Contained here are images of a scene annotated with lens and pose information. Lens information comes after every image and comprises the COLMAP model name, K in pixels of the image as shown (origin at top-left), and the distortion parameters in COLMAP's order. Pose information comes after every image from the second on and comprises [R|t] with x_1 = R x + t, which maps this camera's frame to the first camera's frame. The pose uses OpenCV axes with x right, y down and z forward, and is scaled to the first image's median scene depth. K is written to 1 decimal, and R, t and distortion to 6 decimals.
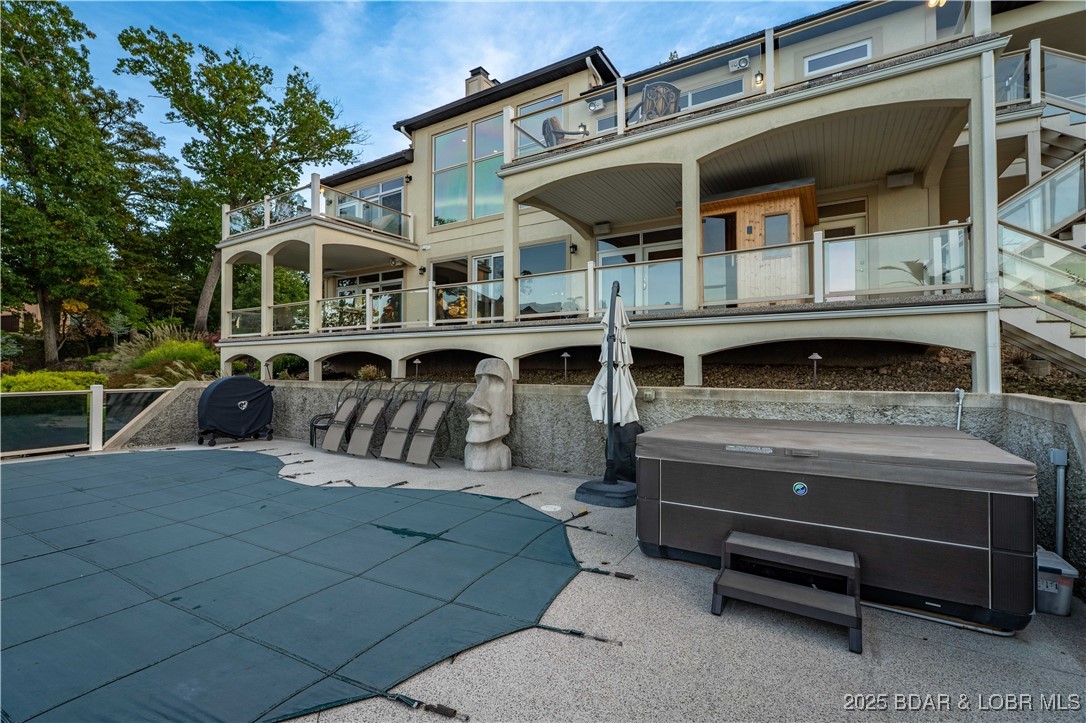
lens RADIAL K [[484.3, 0, 543.8], [0, 484.3, 363.8], [0, 0, 1]] dist [-0.001526, -0.000212]
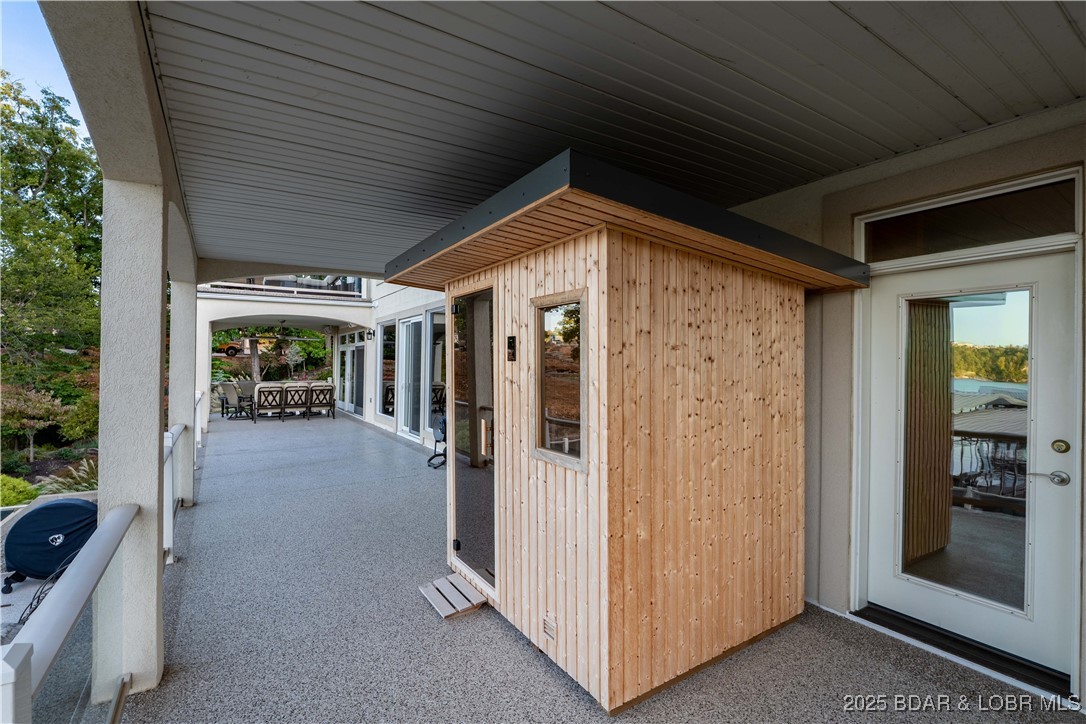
lens RADIAL K [[484.3, 0, 543.4], [0, 484.3, 363.7], [0, 0, 1]] dist [-0.001526, -0.000212]
pose [[0.904929, 0.007026, -0.425504, 0.470023], [-0.004950, 0.999970, 0.005985, -0.220755], [0.425533, -0.003310, 0.904937, 0.603845]]
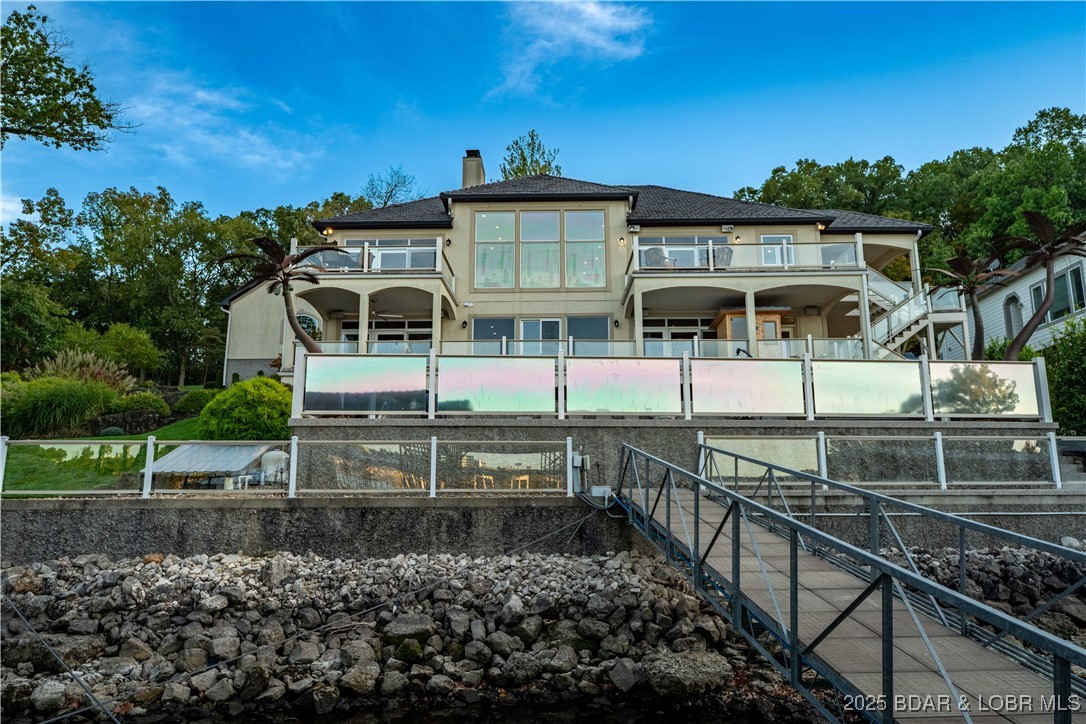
lens RADIAL K [[778.9, 0, 543.0], [0, 778.9, 358.7], [0, 0, 1]] dist [0.004917, 0.000473]
pose [[0.860777, 0.095837, 0.499878, -1.400425], [-0.002598, 0.982928, -0.183974, 0.305990], [-0.508976, 0.157062, 0.846331, -0.849151]]
